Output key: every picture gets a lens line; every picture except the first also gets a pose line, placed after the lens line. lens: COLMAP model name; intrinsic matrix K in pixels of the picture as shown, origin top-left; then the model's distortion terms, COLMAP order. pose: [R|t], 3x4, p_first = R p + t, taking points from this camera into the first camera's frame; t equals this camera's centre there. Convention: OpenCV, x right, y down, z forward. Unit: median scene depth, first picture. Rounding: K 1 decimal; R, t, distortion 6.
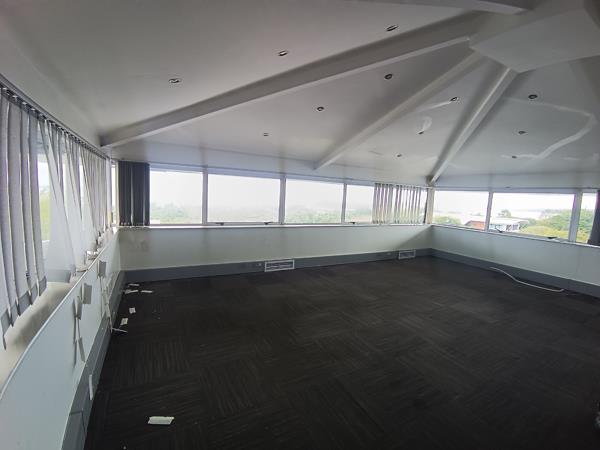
lens RADIAL K [[275.3, 0, 295.3], [0, 275.3, 226.3], [0, 0, 1]] dist [-0.025953, 0.009238]
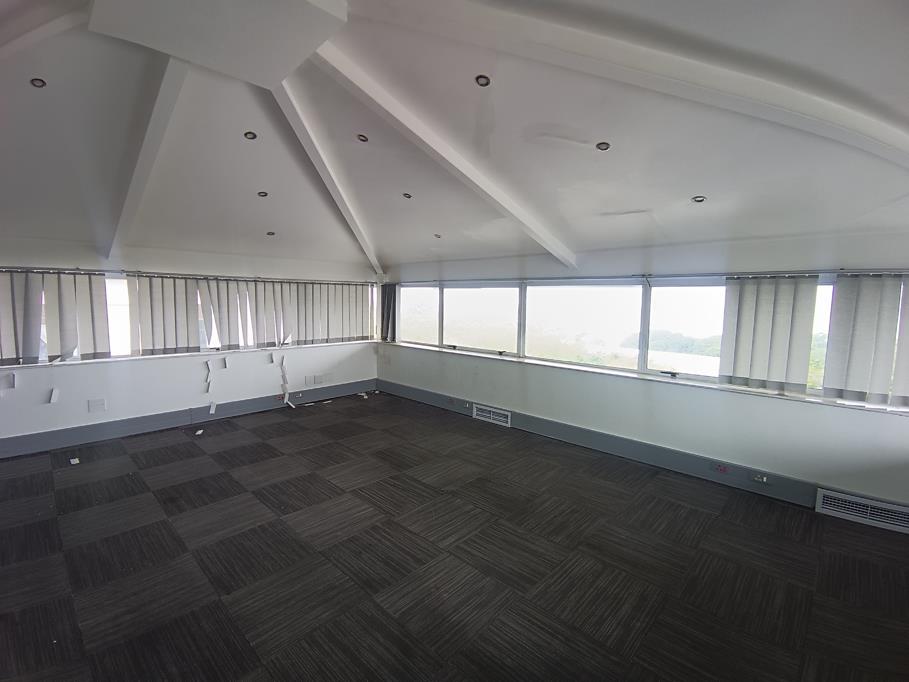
lens RADIAL K [[417.1, 0, 449.4], [0, 417.1, 340.2], [0, 0, 1]] dist [-0.025953, 0.009238]
pose [[0.296904, 0.046103, -0.953794, 0.959411], [-0.110590, 0.993773, 0.013611, -0.047348], [0.948482, 0.101439, 0.300153, 0.622988]]
